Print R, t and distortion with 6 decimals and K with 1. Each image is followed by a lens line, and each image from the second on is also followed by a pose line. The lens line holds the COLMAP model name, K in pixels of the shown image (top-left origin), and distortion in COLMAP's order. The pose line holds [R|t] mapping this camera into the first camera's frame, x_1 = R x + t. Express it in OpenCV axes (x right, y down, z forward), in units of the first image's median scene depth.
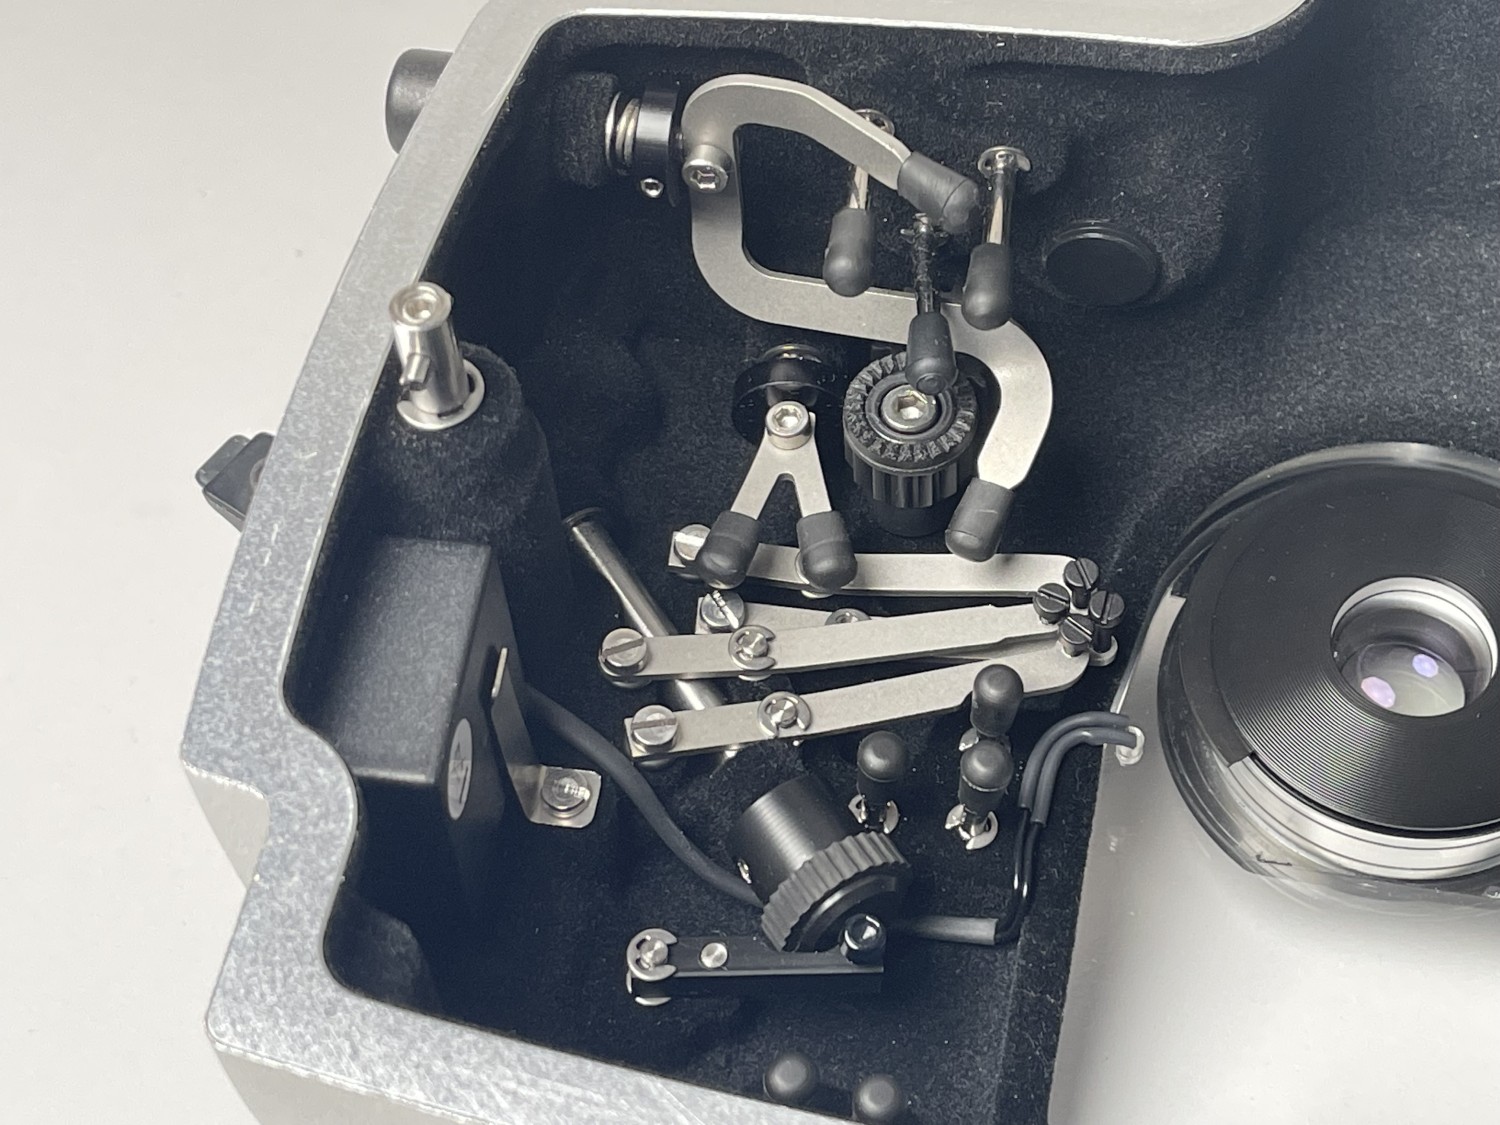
lens RADIAL K [[2804.3, 0, 881.5], [0, 2804.3, 587.8], [0, 0, 1]] dist [0.237997, -1.209928]
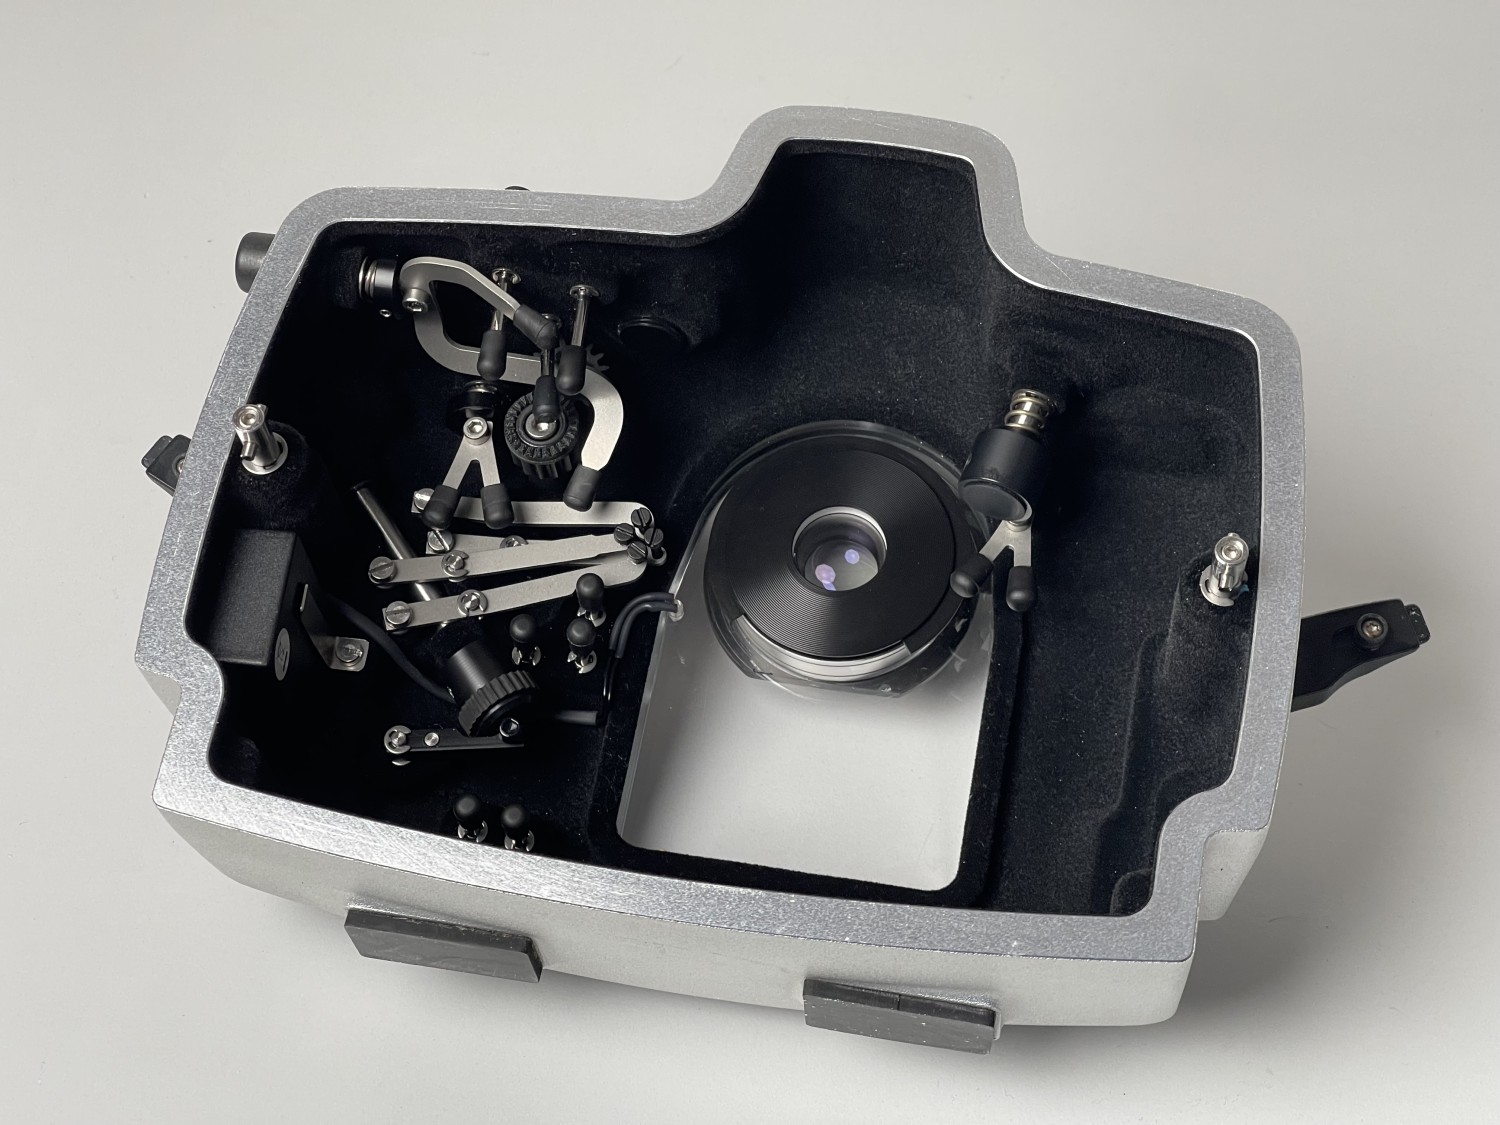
lens RADIAL K [[2789.4, 0, 750.0], [0, 2789.4, 562.5], [0, 0, 1]] dist [-0.006878, 2.862223]
pose [[0.998824, -0.018224, -0.044922, 0.226221], [0.023910, 0.991294, 0.129477, -0.209875], [0.042171, -0.130399, 0.990564, -0.764426]]
